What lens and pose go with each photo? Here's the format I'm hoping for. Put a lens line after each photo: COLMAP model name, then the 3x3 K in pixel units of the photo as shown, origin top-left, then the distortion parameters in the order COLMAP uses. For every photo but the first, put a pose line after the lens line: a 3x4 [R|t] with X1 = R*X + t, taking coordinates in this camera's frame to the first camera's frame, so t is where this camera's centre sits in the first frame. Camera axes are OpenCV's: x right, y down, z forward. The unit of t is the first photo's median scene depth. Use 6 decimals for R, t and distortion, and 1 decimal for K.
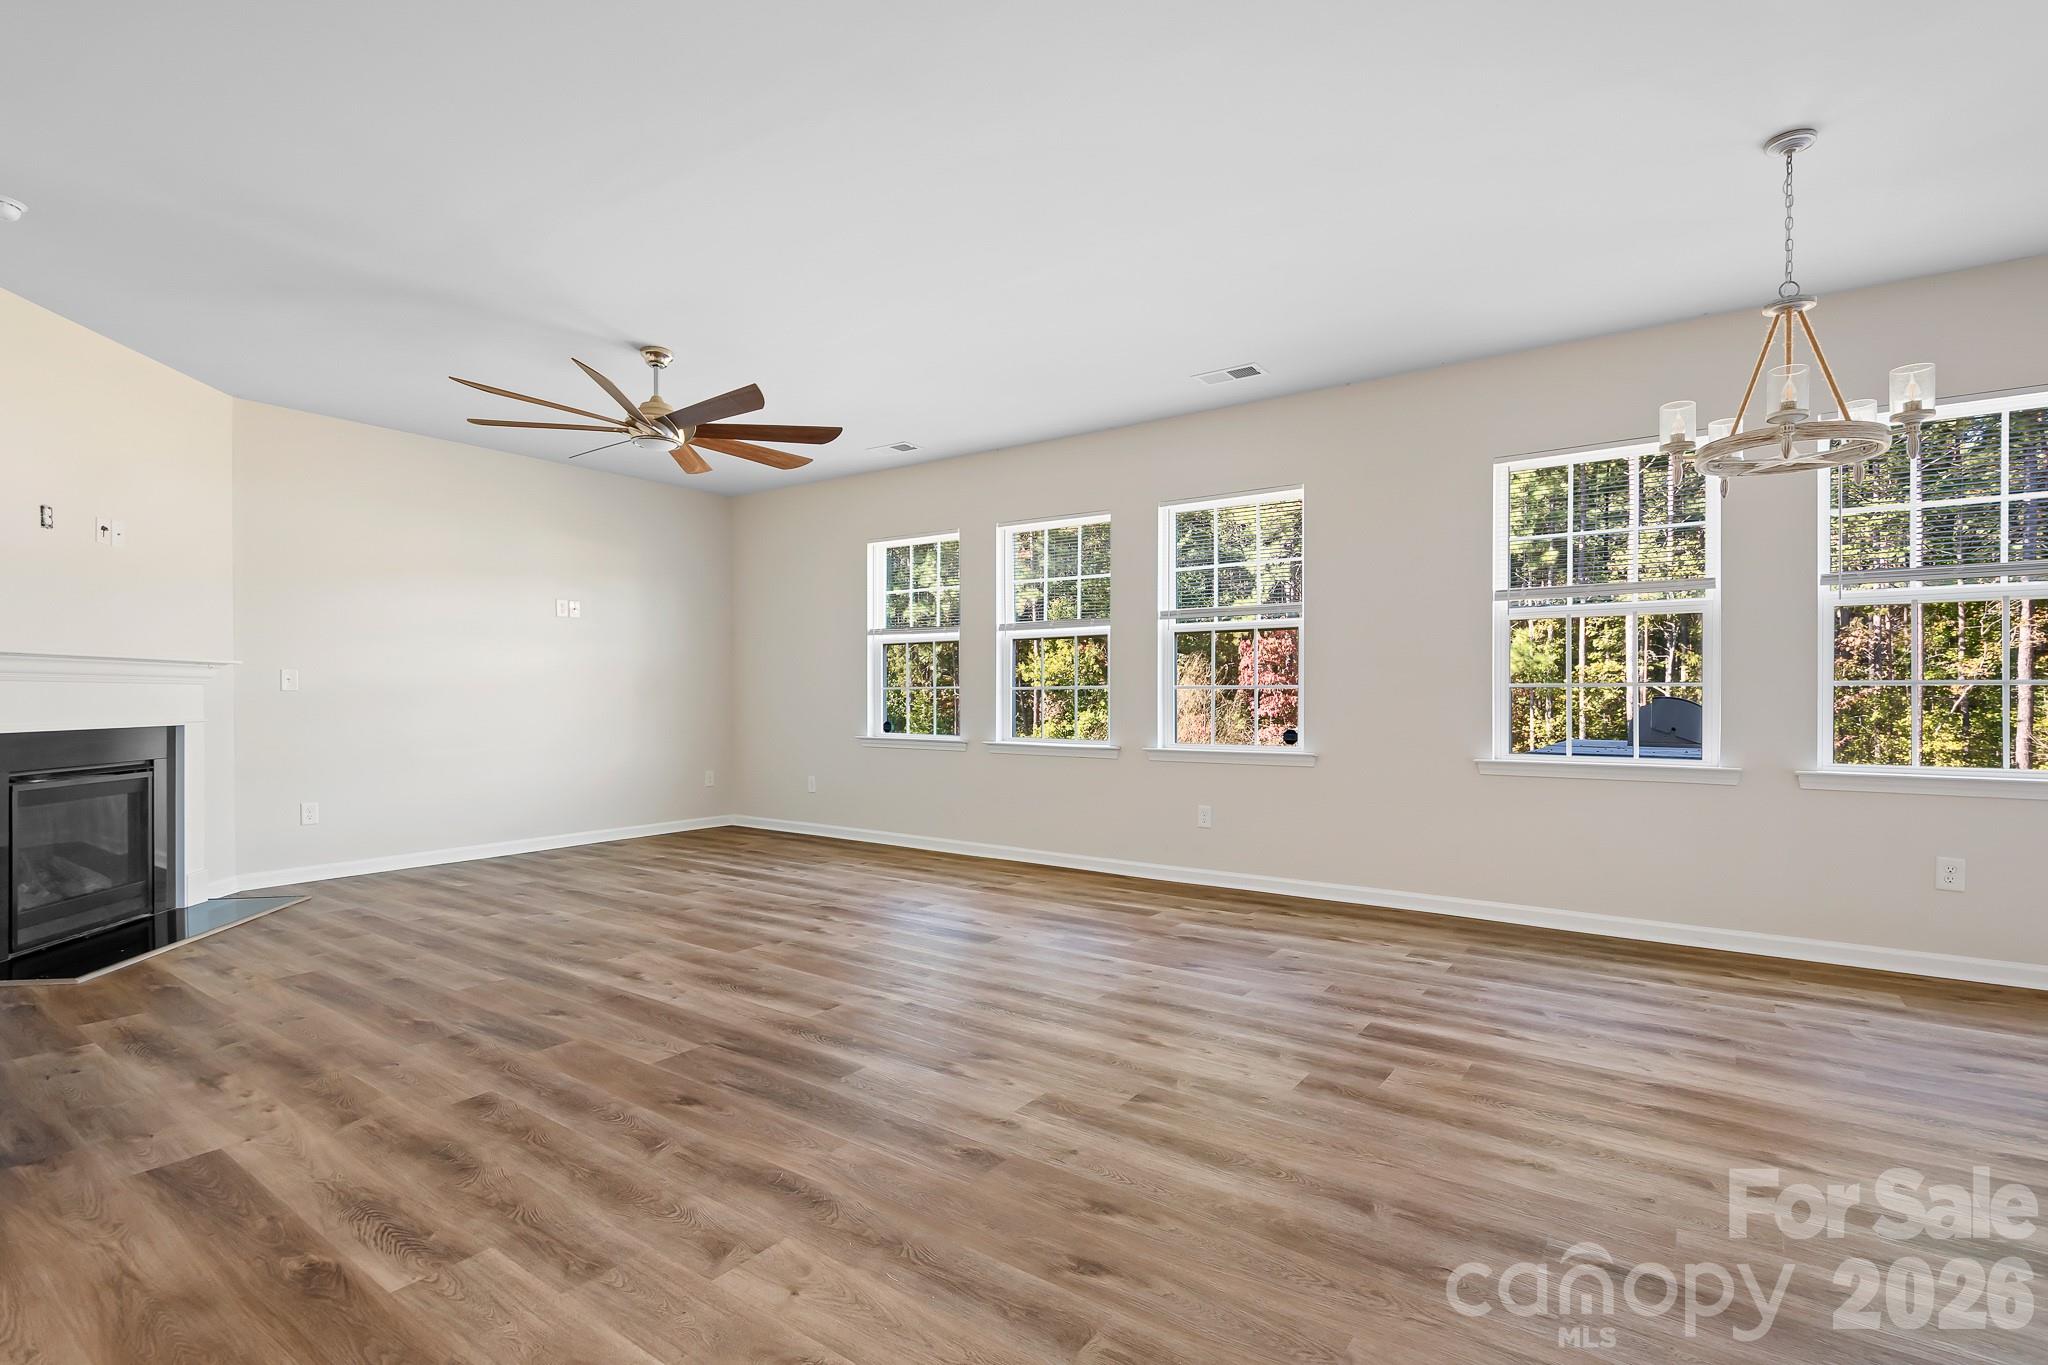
lens RADIAL K [[963.0, 0, 1027.5], [0, 963.0, 694.5], [0, 0, 1]] dist [0.005580, -0.003079]
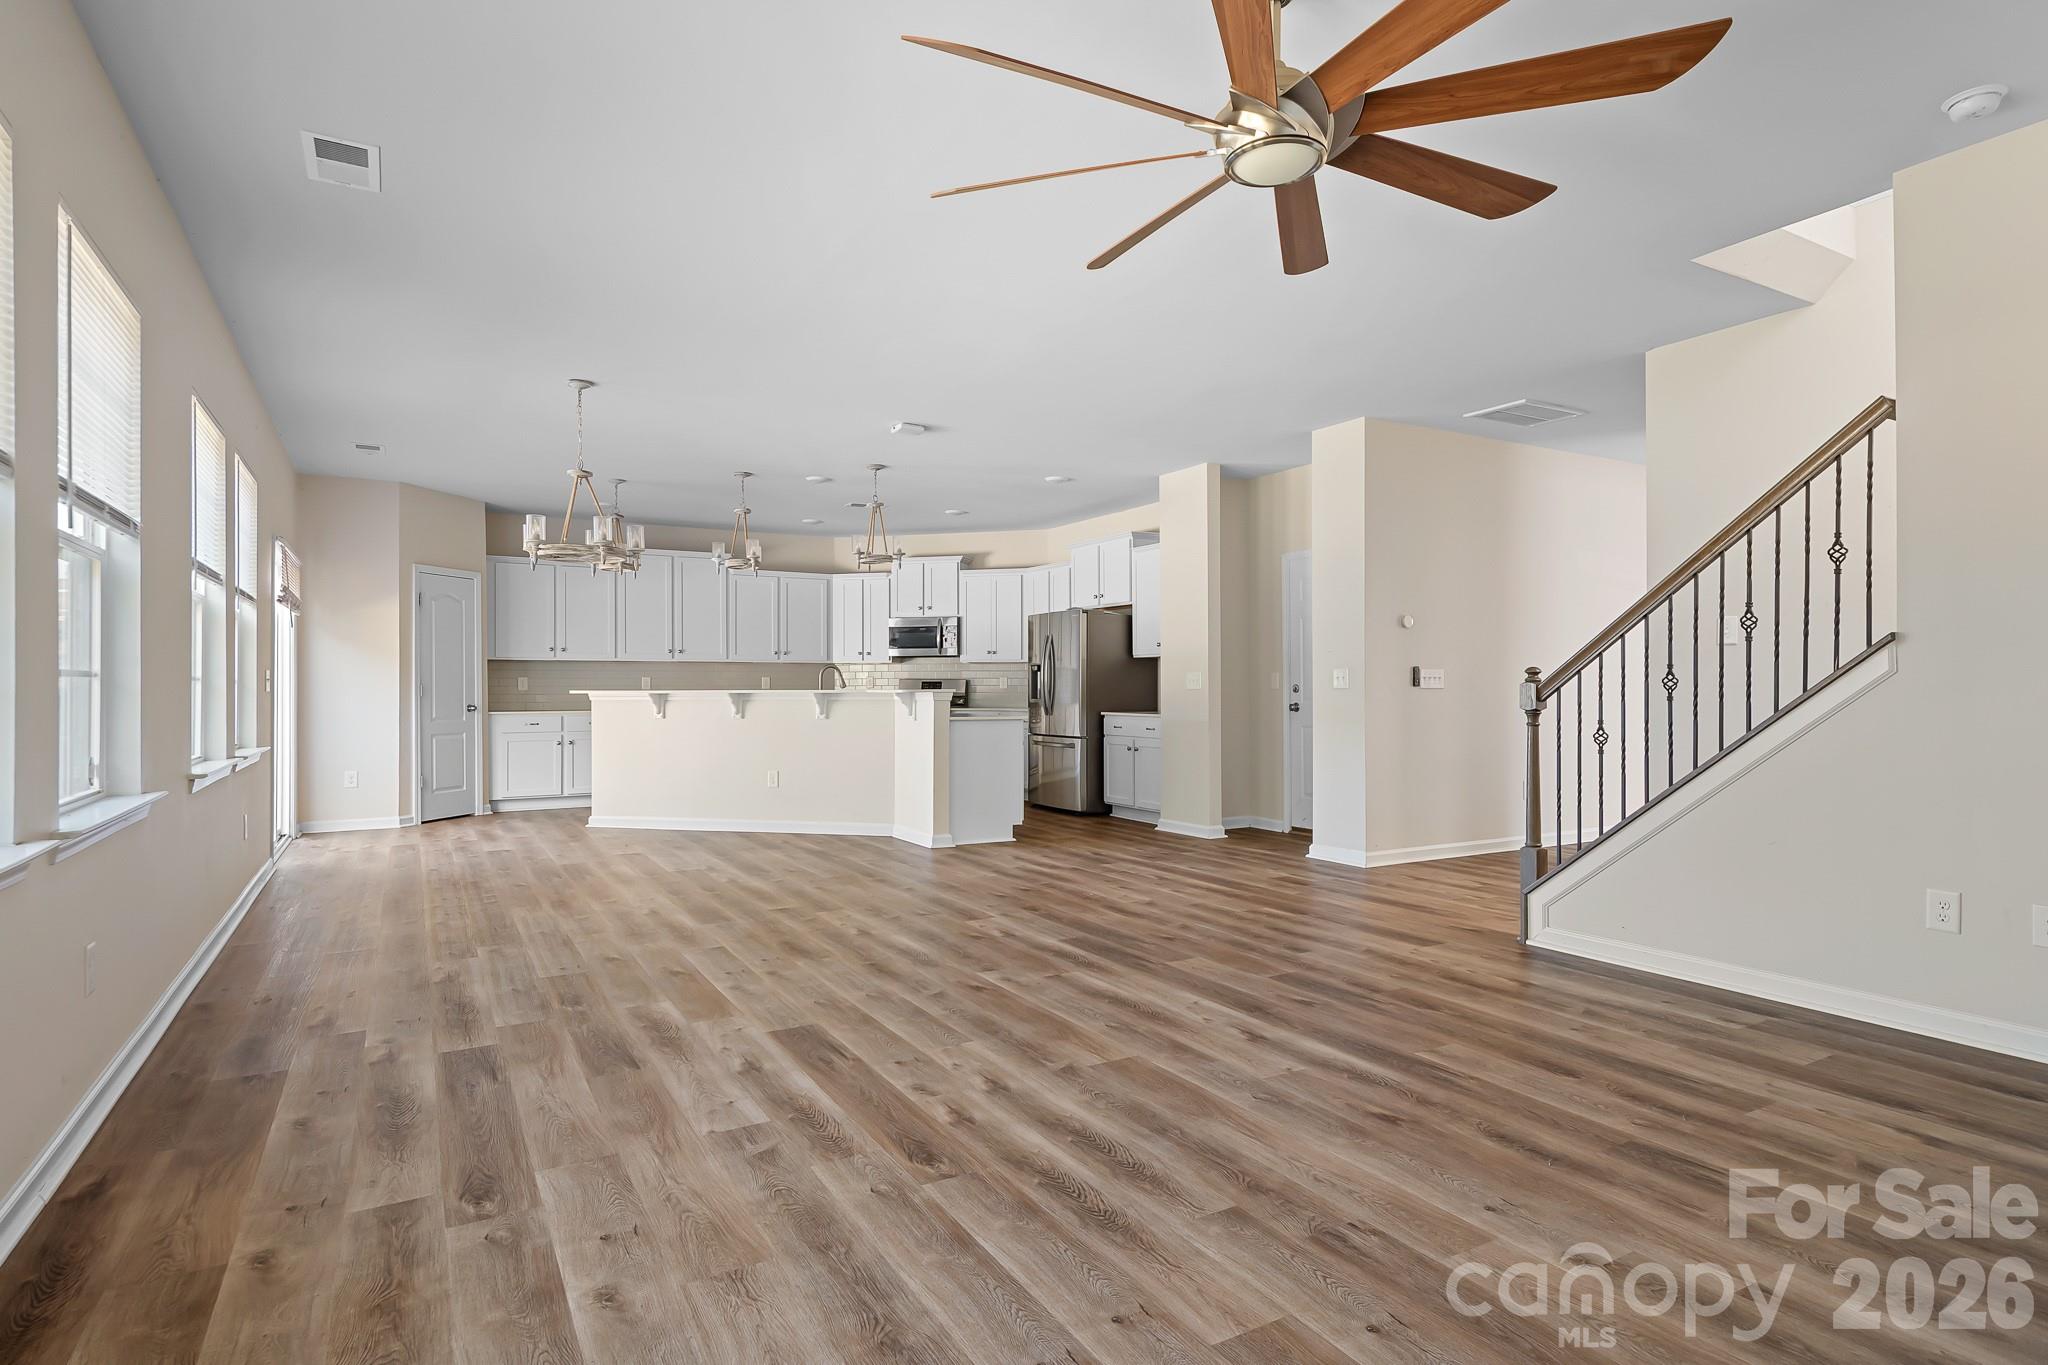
lens RADIAL K [[1067.1, 0, 1019.7], [0, 1067.1, 680.1], [0, 0, 1]] dist [0.021794, -0.004693]
pose [[-0.909150, 0.003324, 0.416456, -0.614715], [0.000481, 0.999976, -0.006931, -0.001301], [-0.416469, -0.006101, -0.909129, 1.930495]]
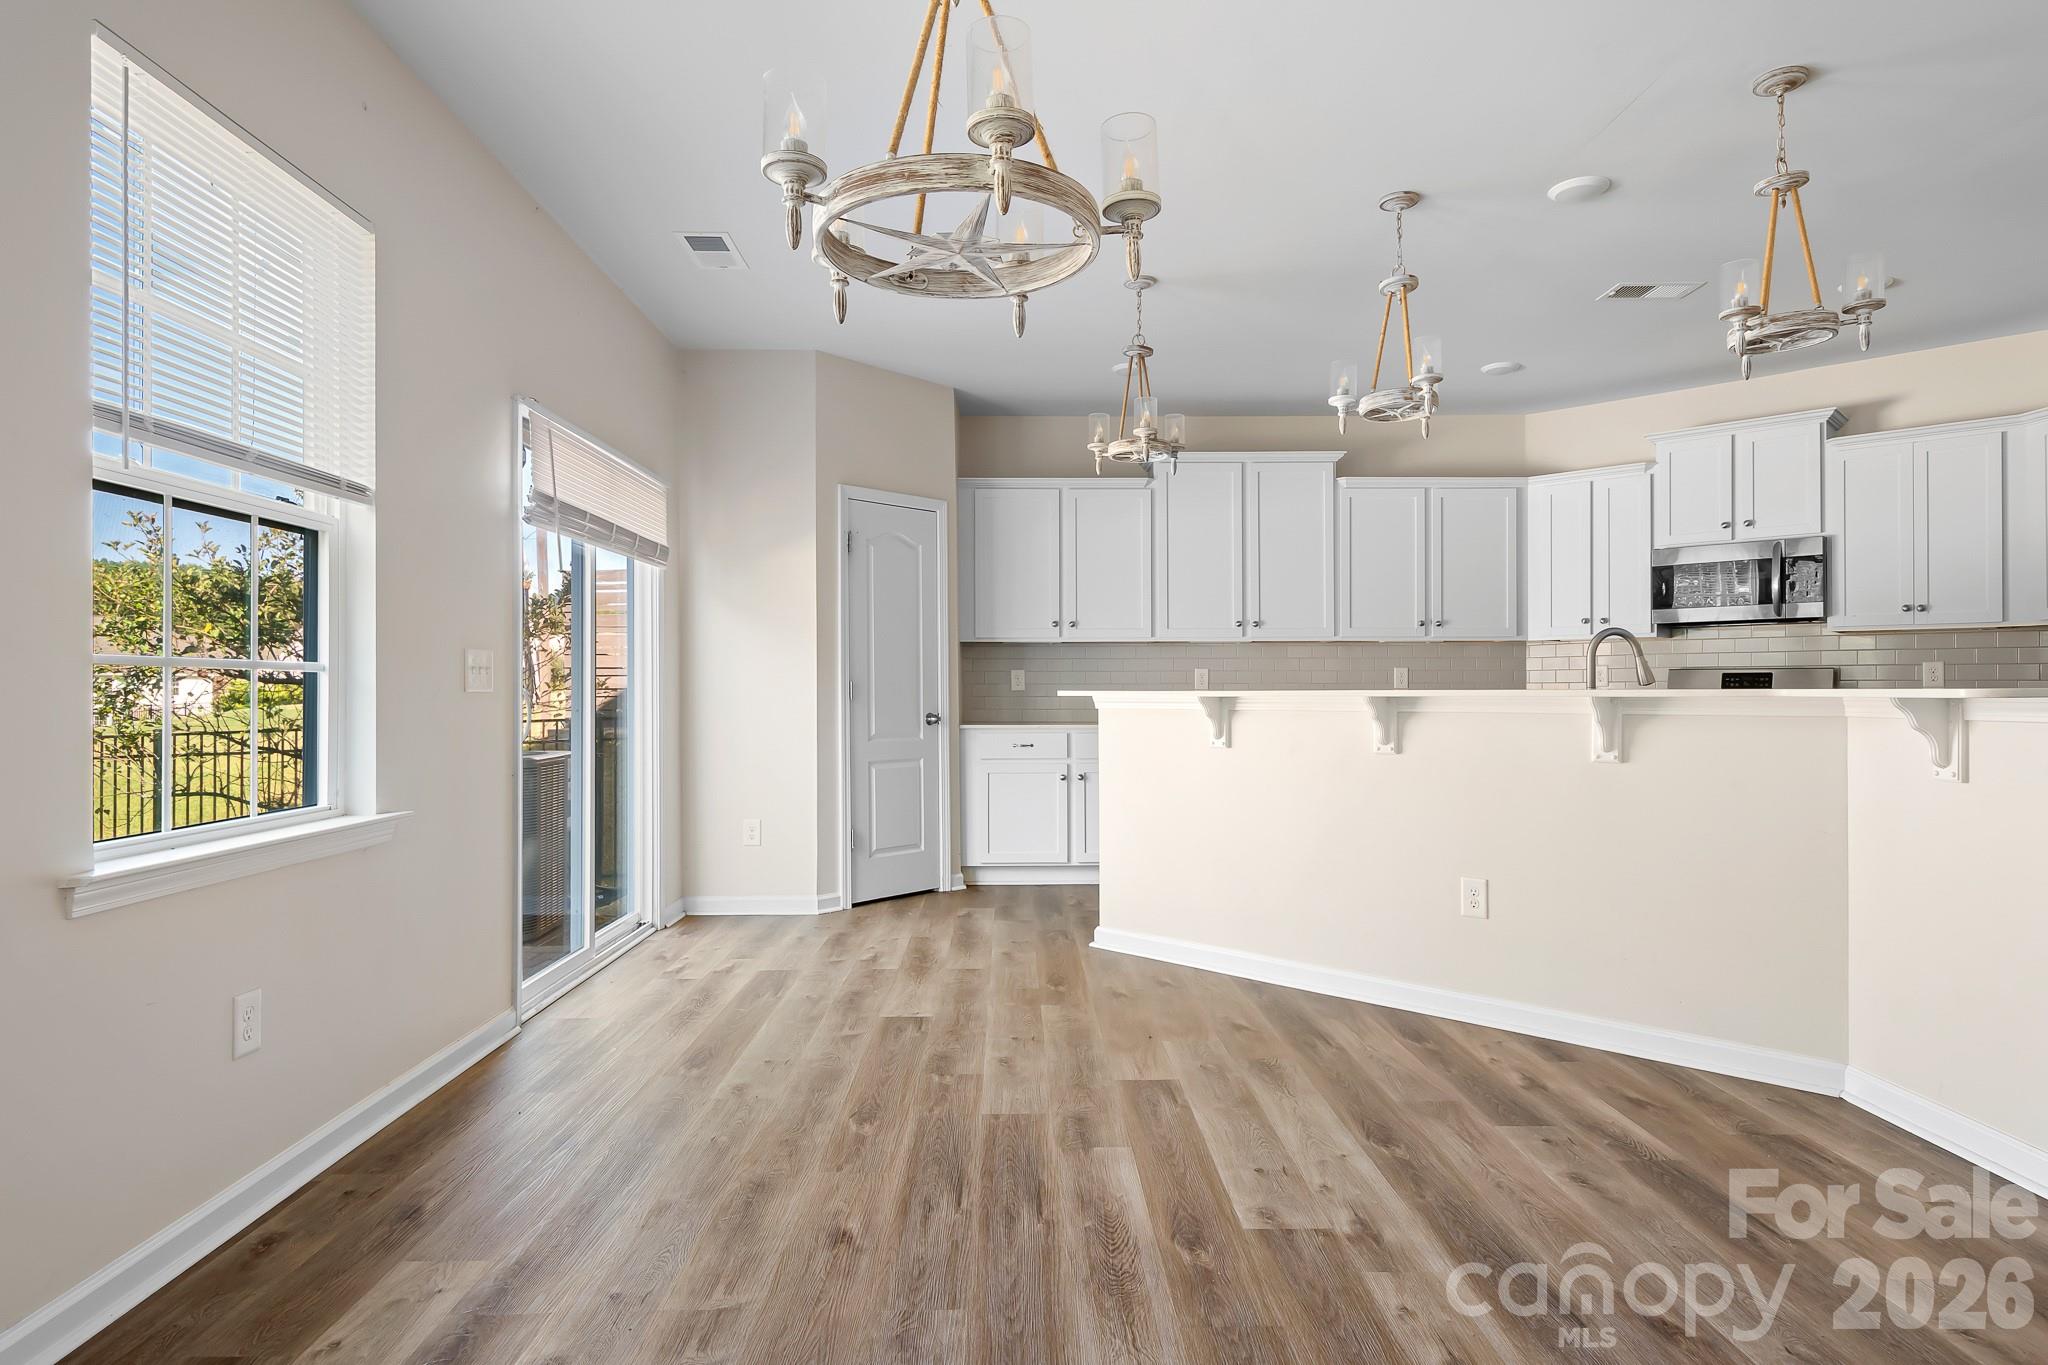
lens RADIAL K [[1133.7, 0, 1025.1], [0, 1133.7, 687.5], [0, 0, 1]] dist [0.024475, -0.013442]
pose [[-0.597534, 0.000916, 0.801843, 0.196530], [0.001793, 0.999998, 0.000195, 0.000560], [-0.801841, 0.001554, -0.597535, 1.057065]]
